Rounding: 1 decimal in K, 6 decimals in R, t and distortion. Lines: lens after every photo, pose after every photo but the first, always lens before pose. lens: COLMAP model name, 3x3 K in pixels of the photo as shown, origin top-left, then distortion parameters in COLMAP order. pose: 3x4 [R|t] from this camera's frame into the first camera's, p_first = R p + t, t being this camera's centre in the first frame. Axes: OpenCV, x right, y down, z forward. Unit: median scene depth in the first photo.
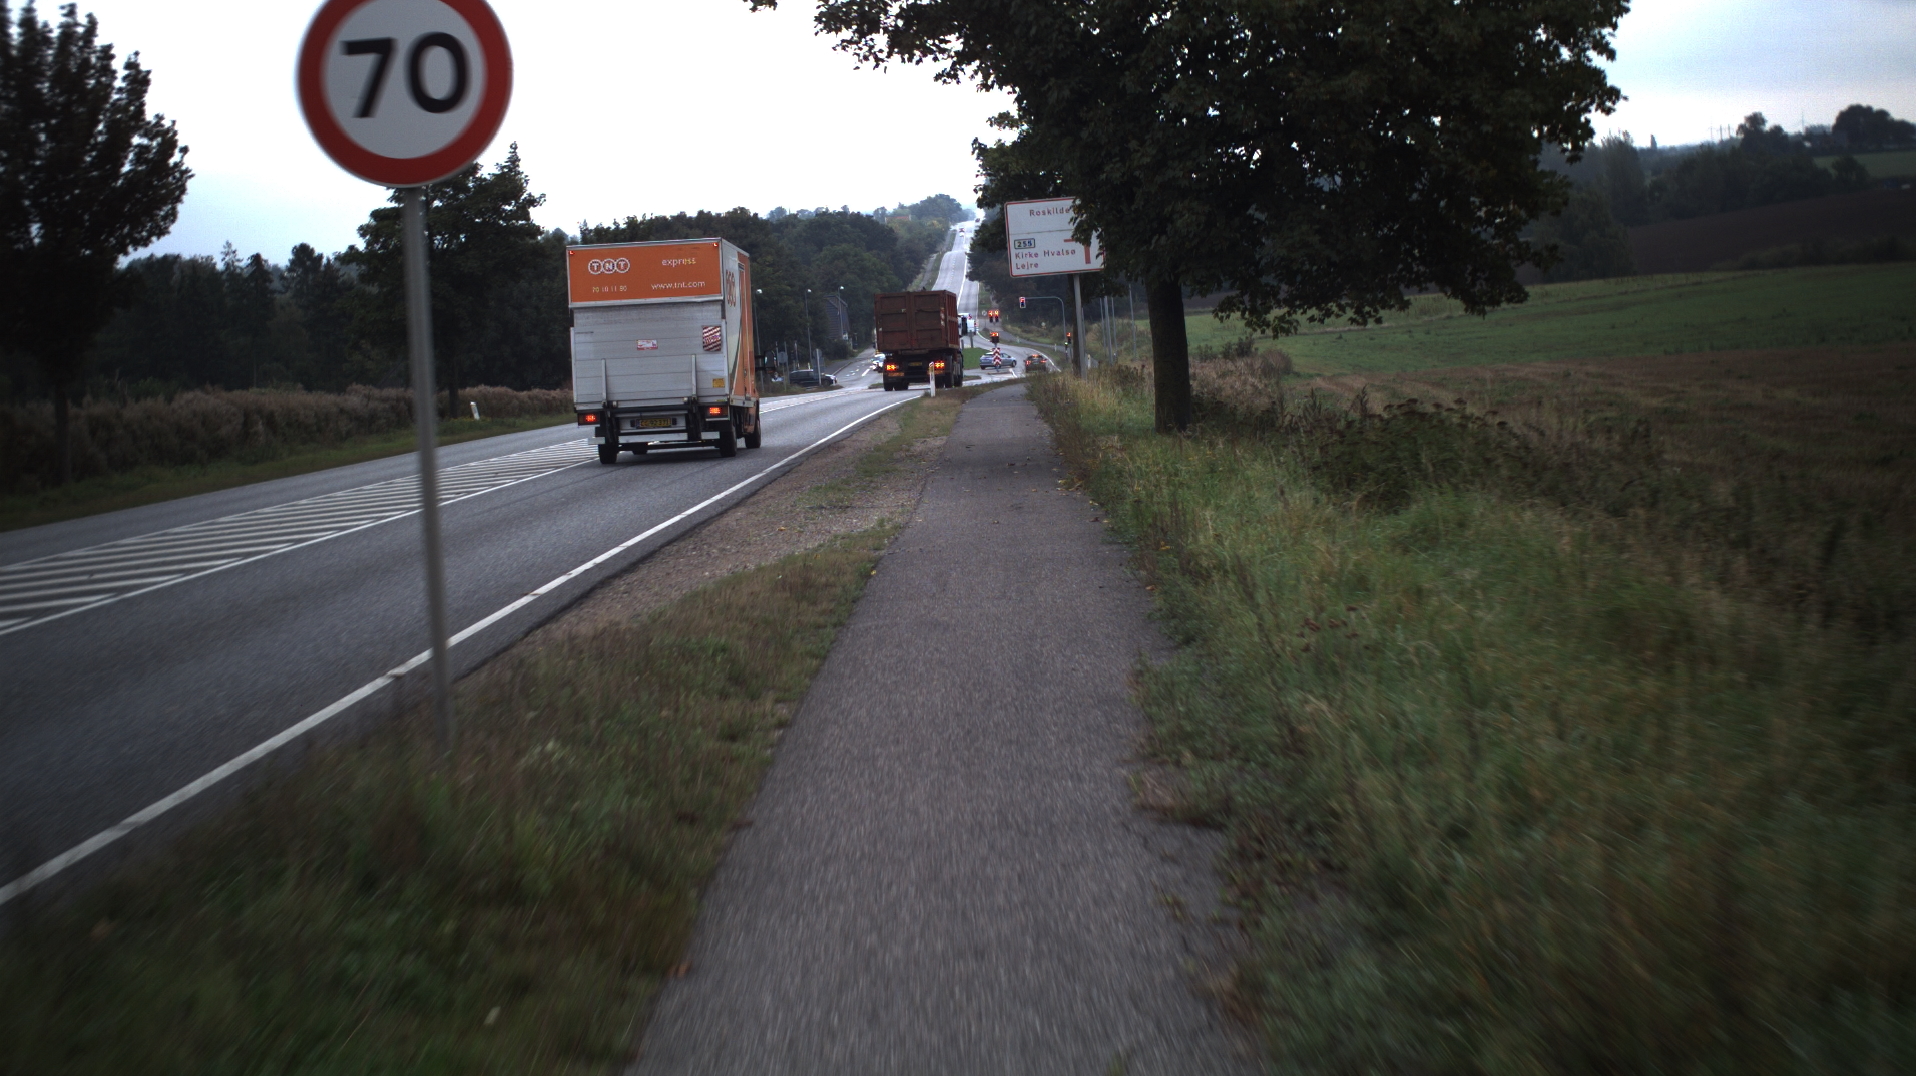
lens RADIAL K [[3932.9, 0, 958.0], [0, 3932.9, 538.0], [0, 0, 1]] dist [-0.270966, -0.018856]
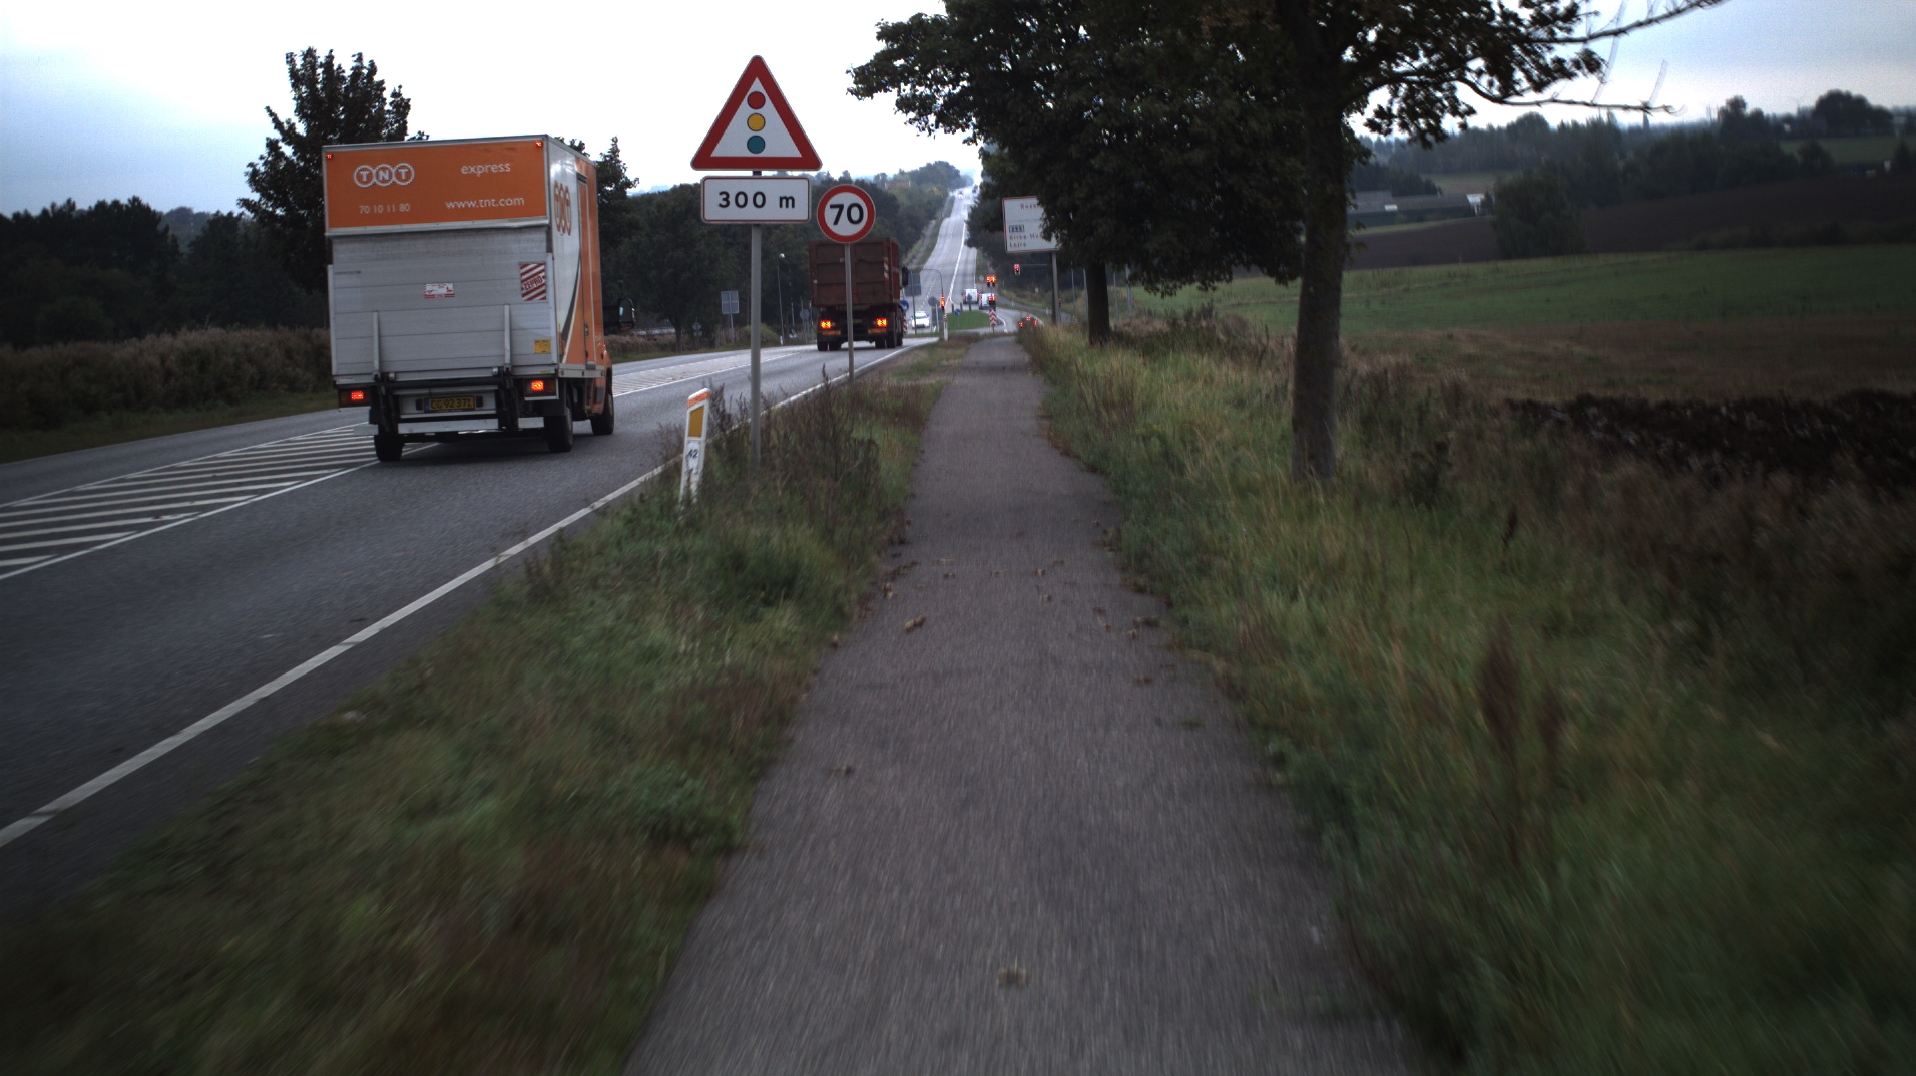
lens RADIAL K [[6113.2, 0, 957.3], [0, 6113.2, 536.2], [0, 0, 1]] dist [-0.572421, -0.595223]
pose [[0.999827, 0.017709, 0.005674, -0.013660], [-0.017623, 0.999734, -0.014883, 0.063451], [-0.005936, 0.014780, 0.999873, -1.111258]]
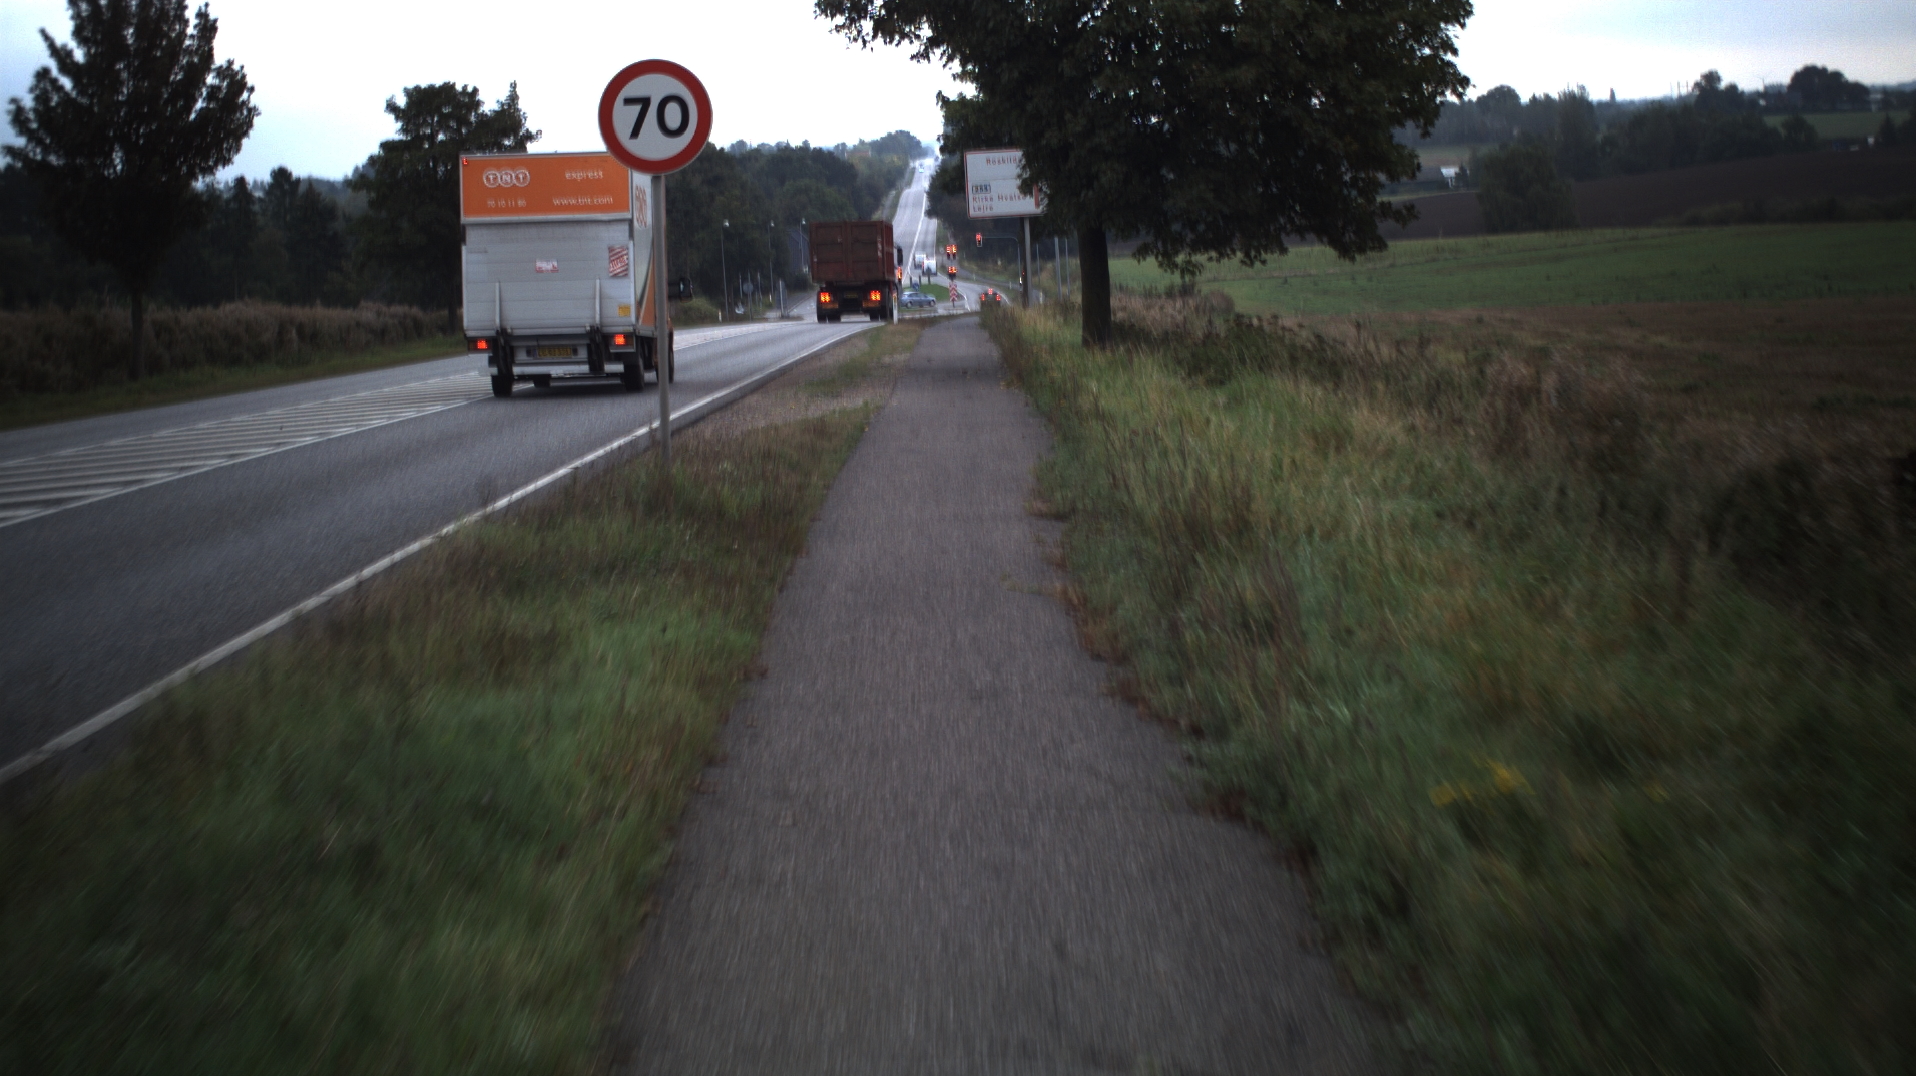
lens RADIAL K [[4457.4, 0, 957.7], [0, 4457.4, 535.5], [0, 0, 1]] dist [-0.332337, -0.156923]
pose [[0.999636, 0.023841, 0.012617, -0.003382], [-0.023925, 0.999692, 0.006559, 0.015809], [-0.012457, -0.006858, 0.999899, -0.267359]]
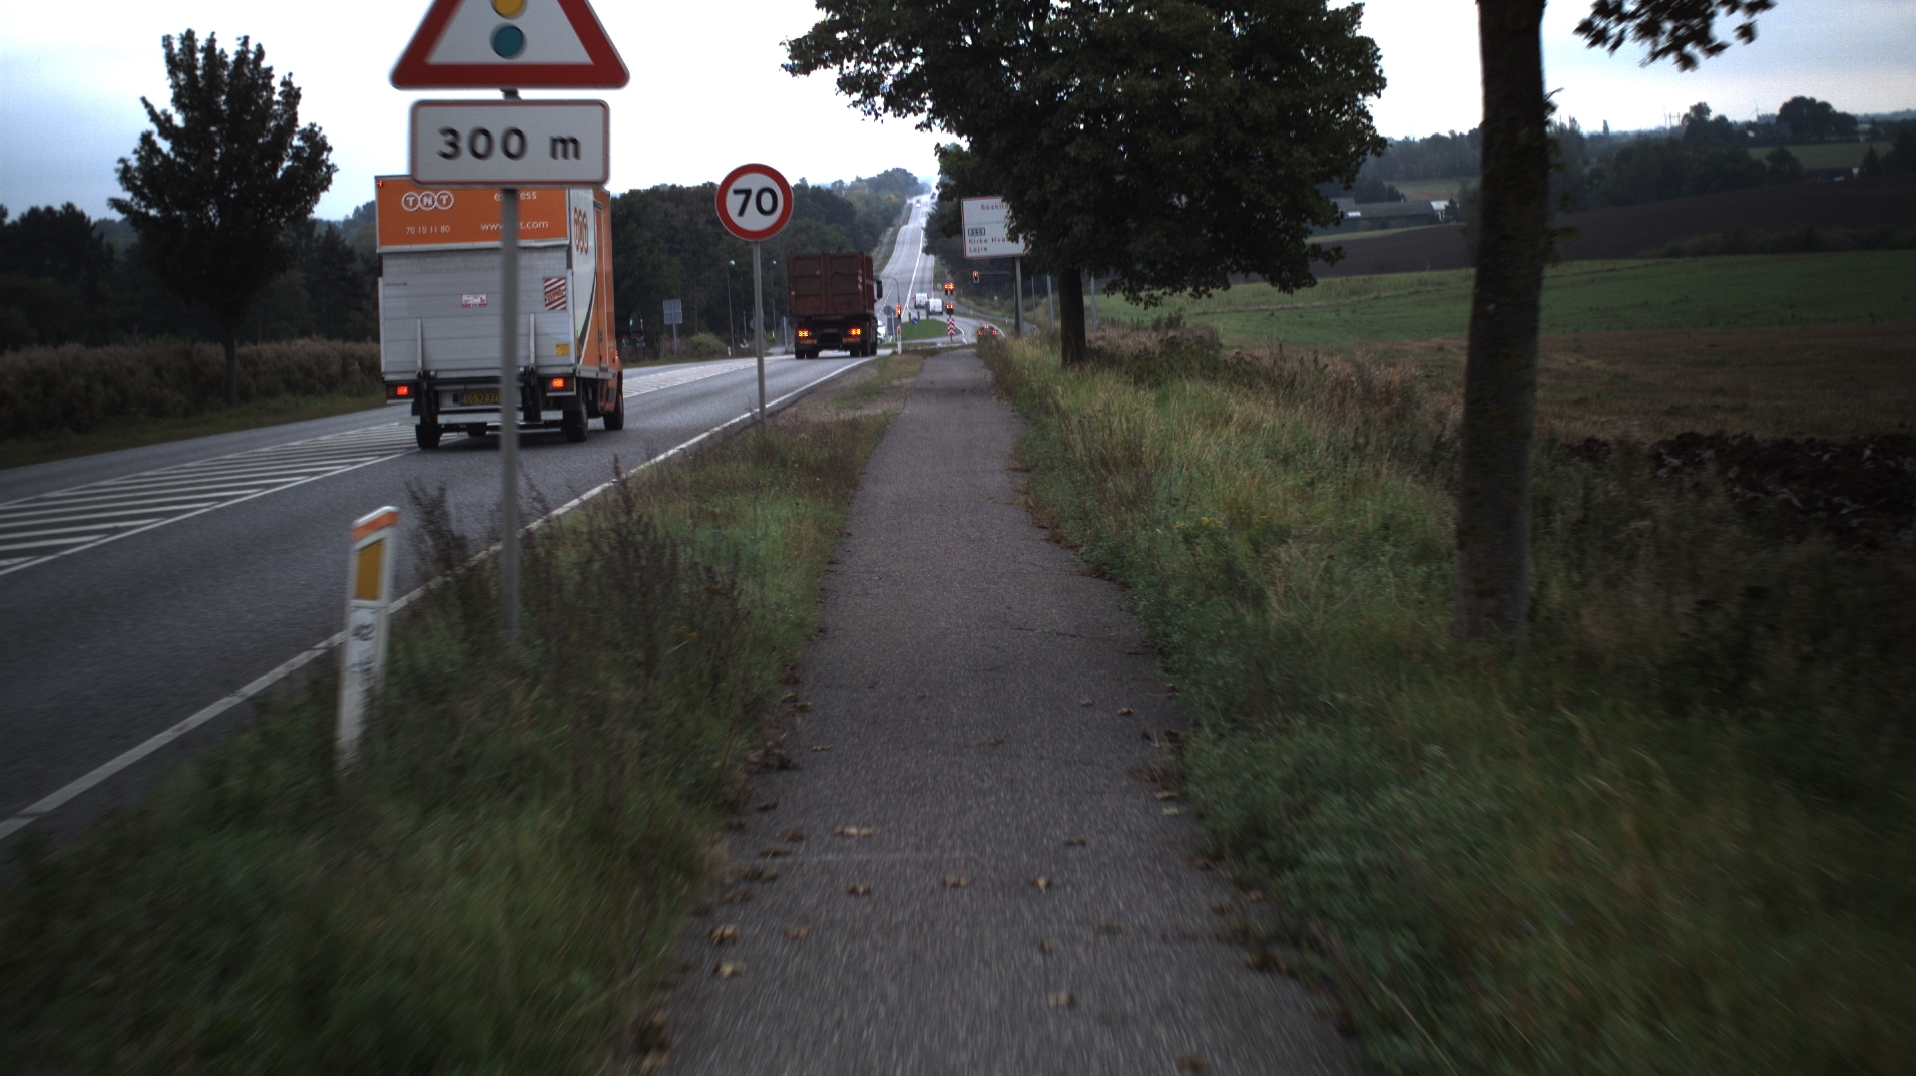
lens RADIAL K [[5157.5, 0, 917.3], [0, 5157.5, 543.3], [0, 0, 1]] dist [-0.427829, -0.388523]
pose [[0.999843, 0.016983, 0.004963, -0.008142], [-0.016948, 0.999831, -0.007076, 0.035342], [-0.005083, 0.006991, 0.999963, -0.624388]]
